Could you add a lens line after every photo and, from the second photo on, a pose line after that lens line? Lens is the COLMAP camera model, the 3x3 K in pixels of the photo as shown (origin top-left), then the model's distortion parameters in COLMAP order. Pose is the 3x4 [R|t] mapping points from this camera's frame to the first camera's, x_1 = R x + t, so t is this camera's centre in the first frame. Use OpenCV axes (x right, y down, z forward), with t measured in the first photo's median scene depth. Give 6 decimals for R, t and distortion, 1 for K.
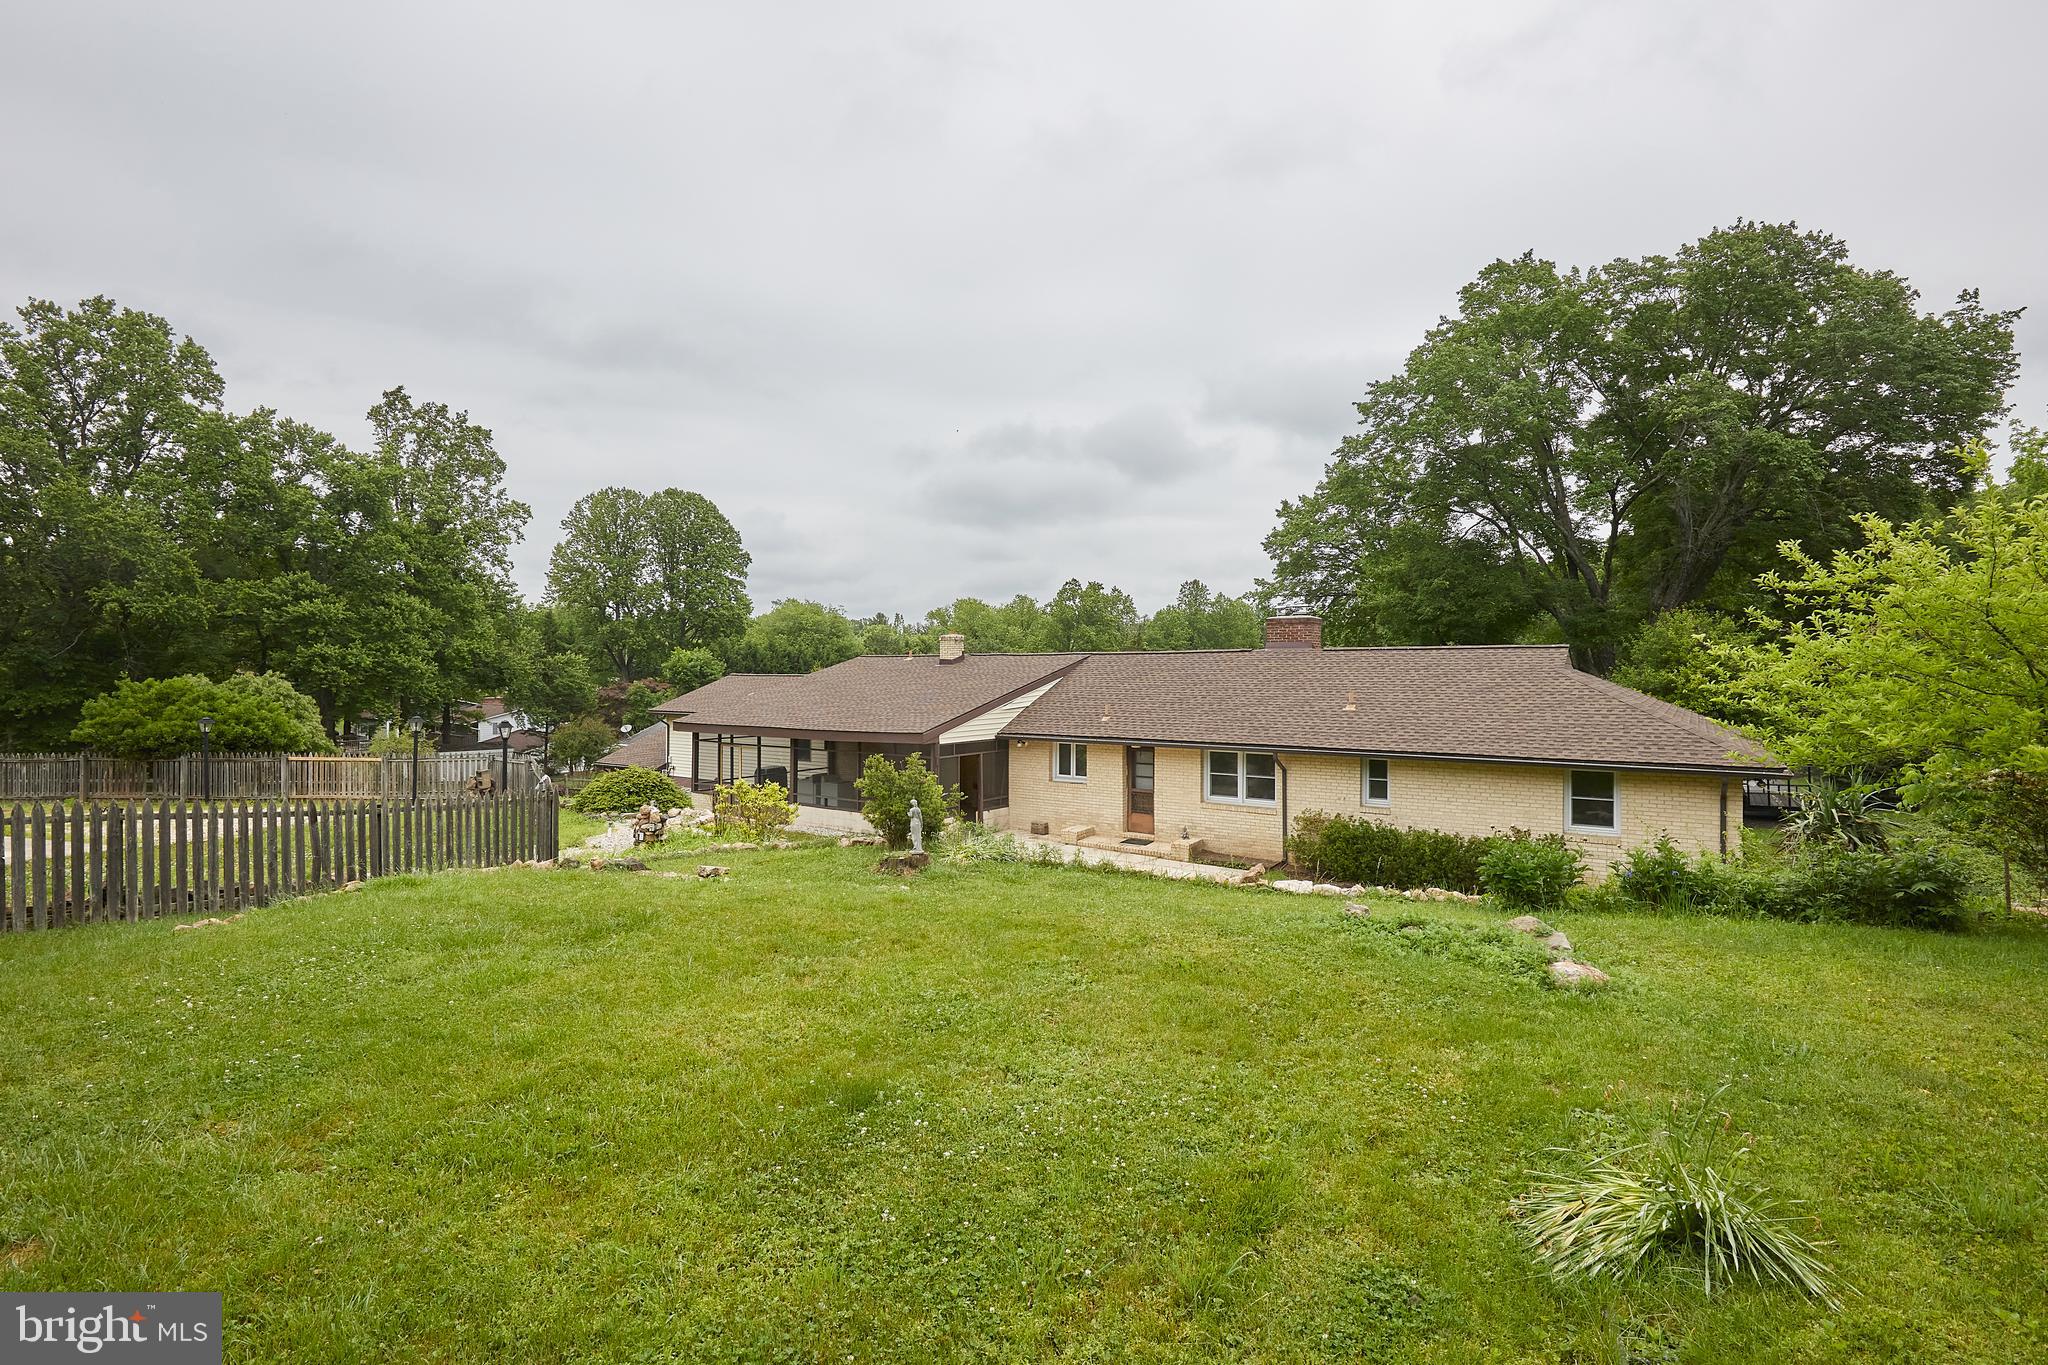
lens RADIAL K [[1003.4, 0, 1026.0], [0, 1003.4, 677.8], [0, 0, 1]] dist [-0.007762, 0.000497]
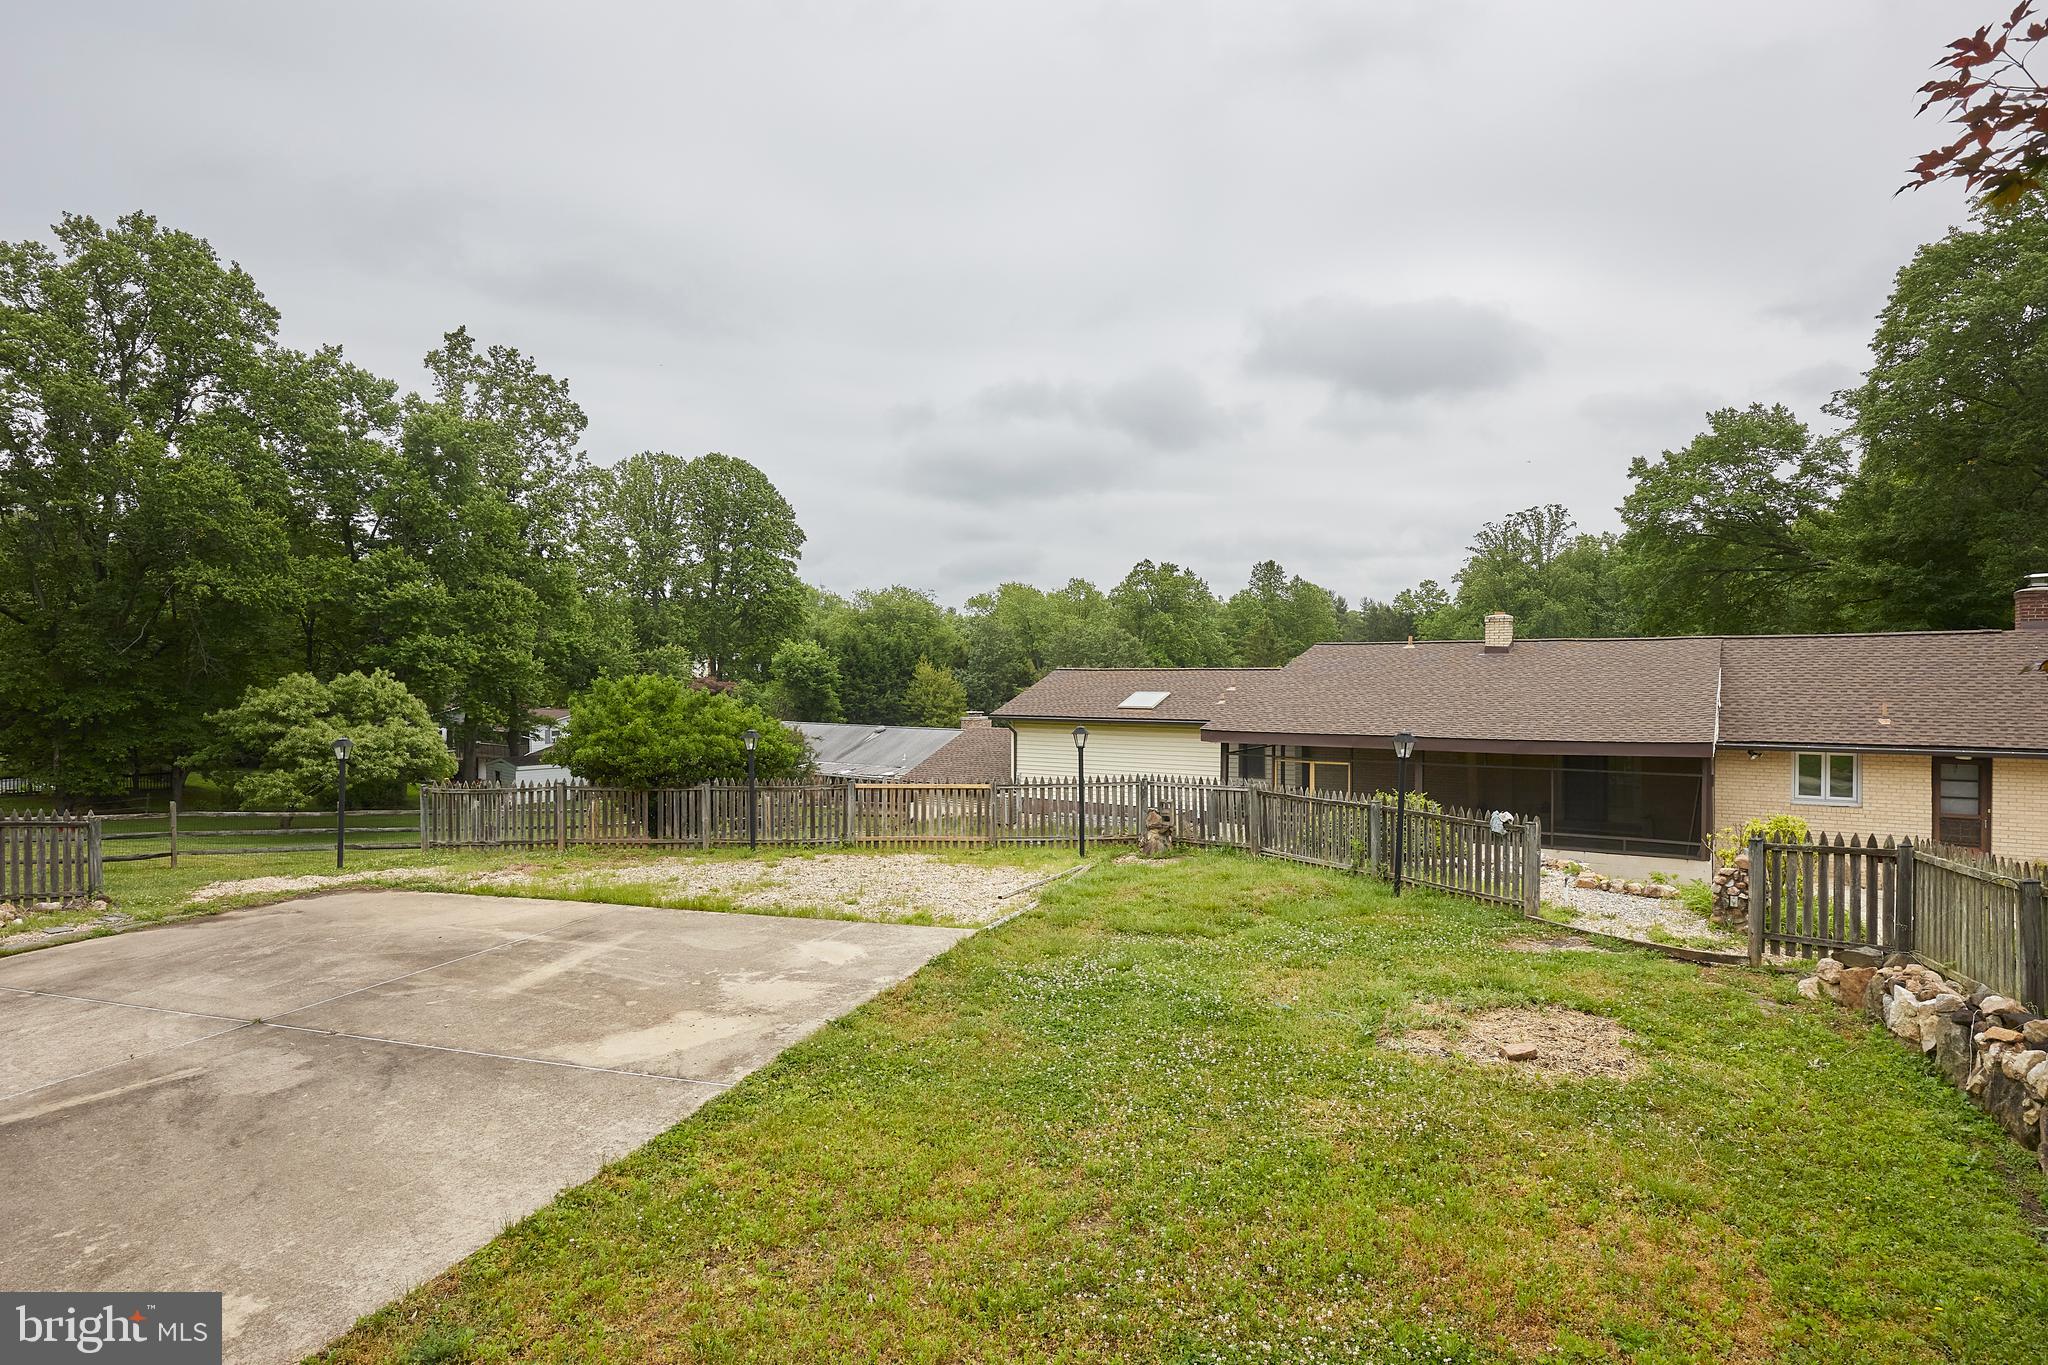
lens RADIAL K [[1137.9, 0, 957.7], [0, 1137.9, 664.1], [0, 0, 1]] dist [-0.006685, -0.000258]
pose [[0.999851, -0.004243, 0.016715, -0.319157], [0.004416, 0.999937, -0.010343, 0.001303], [-0.016670, 0.010415, 0.999807, 0.071663]]
